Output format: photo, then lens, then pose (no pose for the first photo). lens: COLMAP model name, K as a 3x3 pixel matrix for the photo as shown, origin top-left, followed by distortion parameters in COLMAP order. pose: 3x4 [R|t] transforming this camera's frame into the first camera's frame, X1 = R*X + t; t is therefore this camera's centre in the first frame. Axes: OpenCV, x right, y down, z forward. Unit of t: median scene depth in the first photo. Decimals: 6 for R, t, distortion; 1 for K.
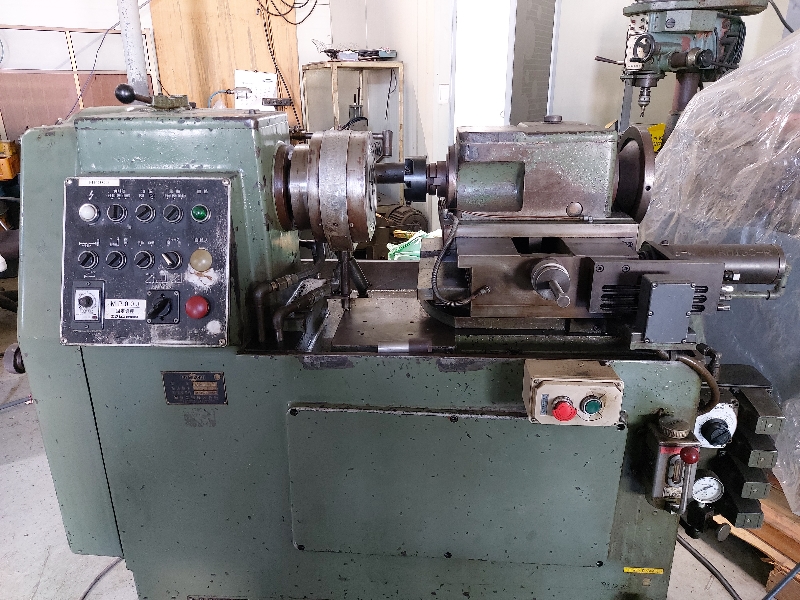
lens RADIAL K [[595.7, 0, 400.0], [0, 595.7, 300.0], [0, 0, 1]] dist [0.025398, -0.000970]
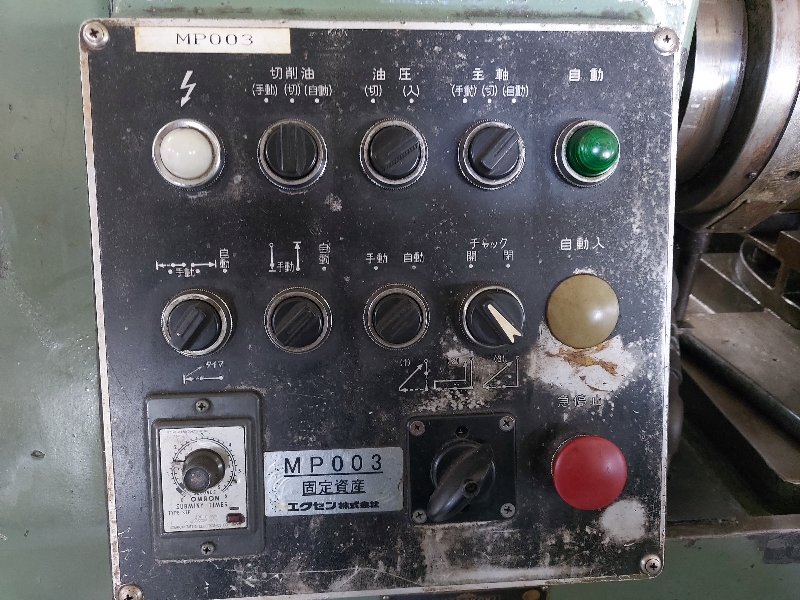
lens RADIAL K [[595.7, 0, 400.0], [0, 595.7, 300.0], [0, 0, 1]] dist [0.025398, -0.000970]
pose [[0.991470, -0.037804, 0.124734, -0.455758], [0.021780, 0.991611, 0.127412, -0.111260], [-0.128505, -0.123608, 0.983975, 0.704876]]
